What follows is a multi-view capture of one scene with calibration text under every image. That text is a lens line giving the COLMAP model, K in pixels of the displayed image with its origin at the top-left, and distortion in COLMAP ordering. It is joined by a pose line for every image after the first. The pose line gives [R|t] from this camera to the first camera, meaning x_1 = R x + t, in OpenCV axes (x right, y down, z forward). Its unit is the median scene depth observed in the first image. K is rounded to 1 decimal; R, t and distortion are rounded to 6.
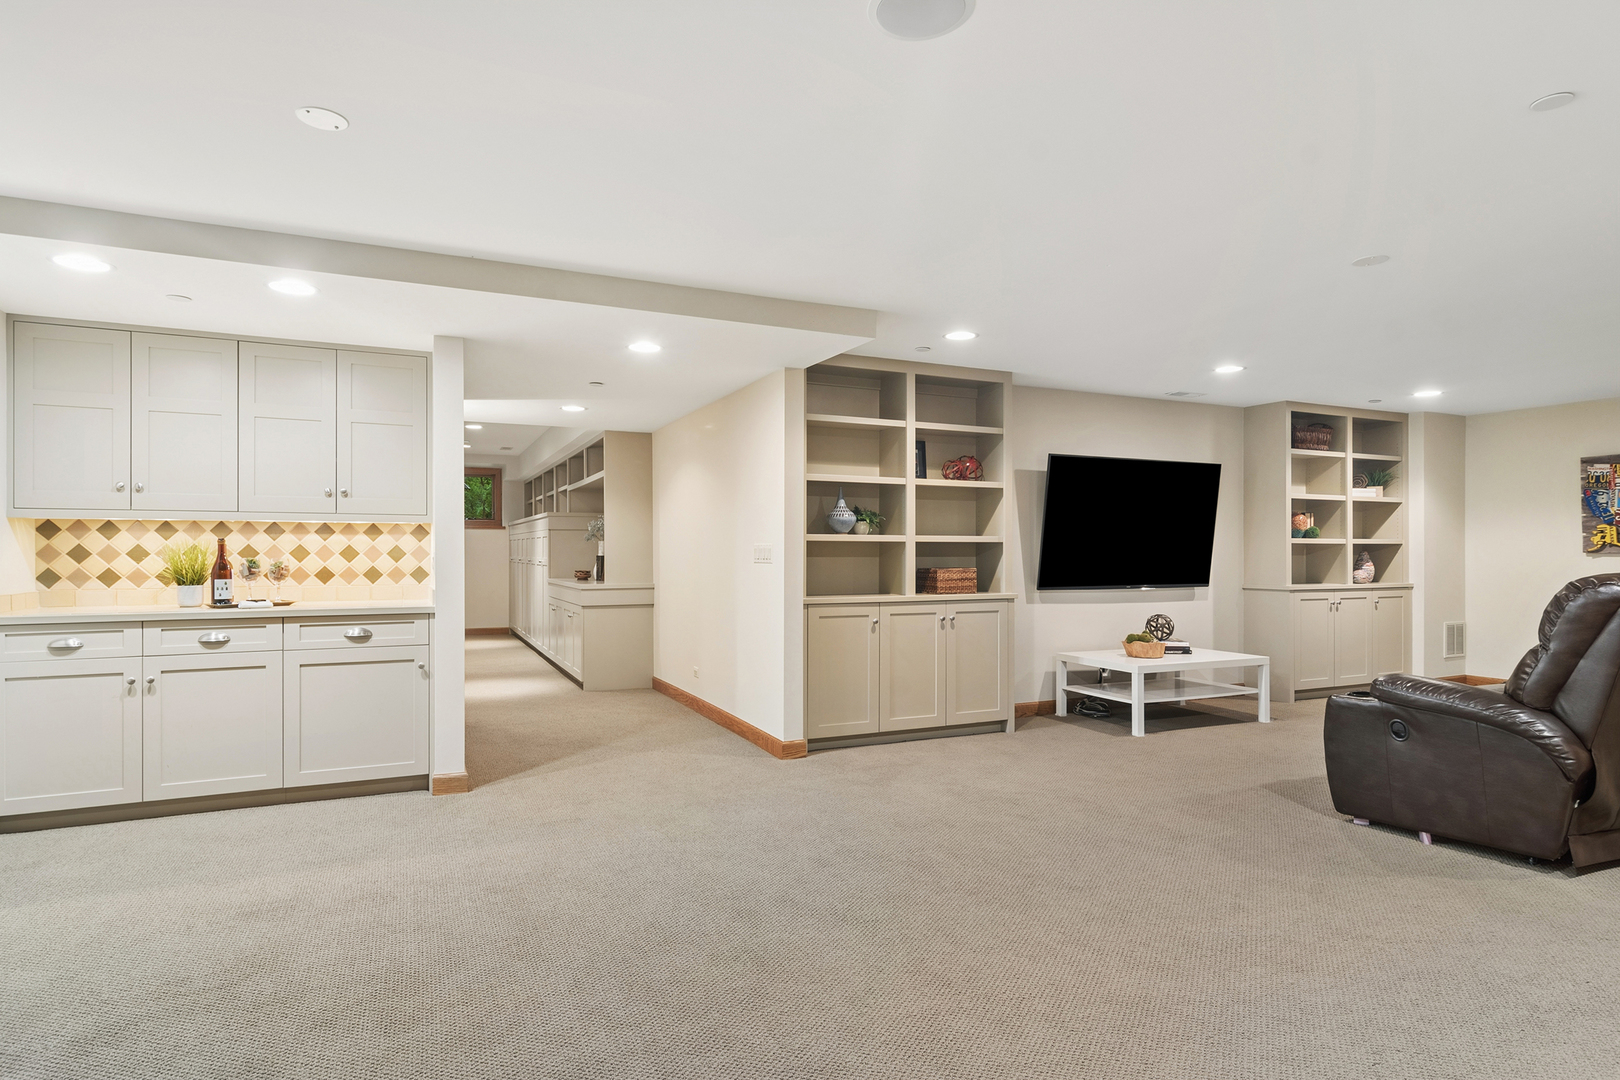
lens RADIAL K [[879.7, 0, 810.1], [0, 879.7, 541.9], [0, 0, 1]] dist [0.003194, -0.001330]
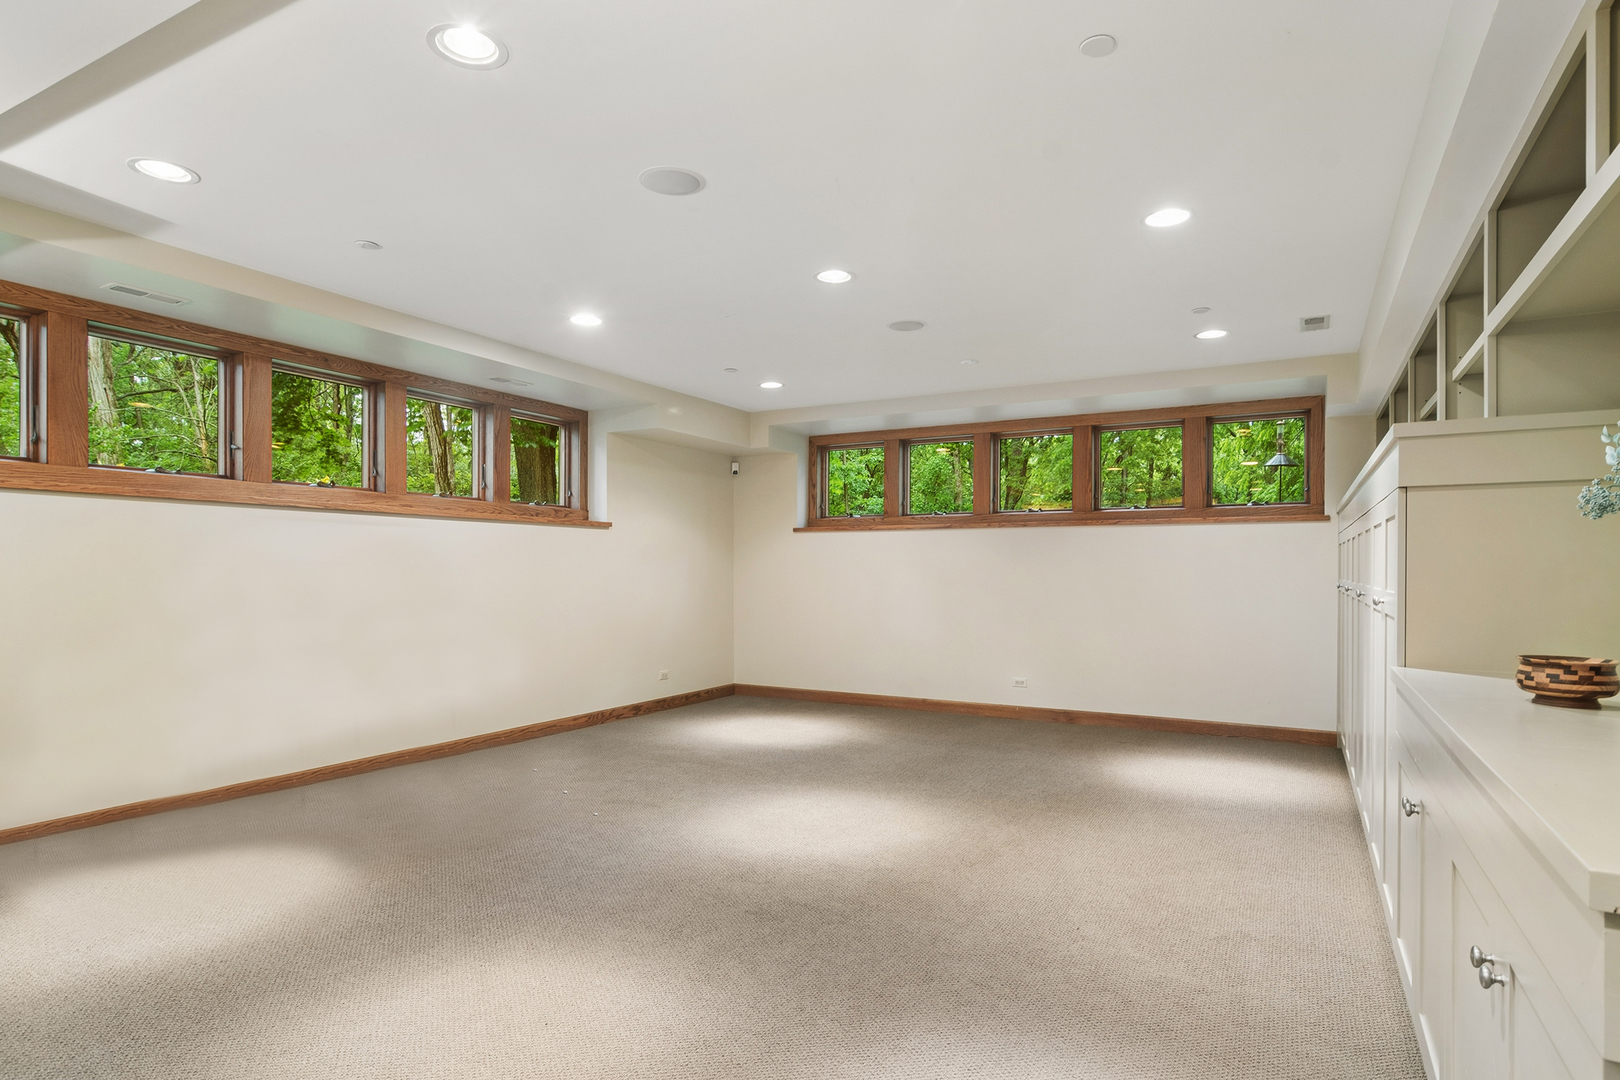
lens RADIAL K [[879.7, 0, 810.6], [0, 879.7, 552.0], [0, 0, 1]] dist [0.003194, -0.001330]
pose [[0.595880, -0.003493, -0.803066, -0.176719], [-0.003904, 0.999966, -0.007247, 0.007946], [0.803064, 0.007453, 0.595846, 0.653468]]
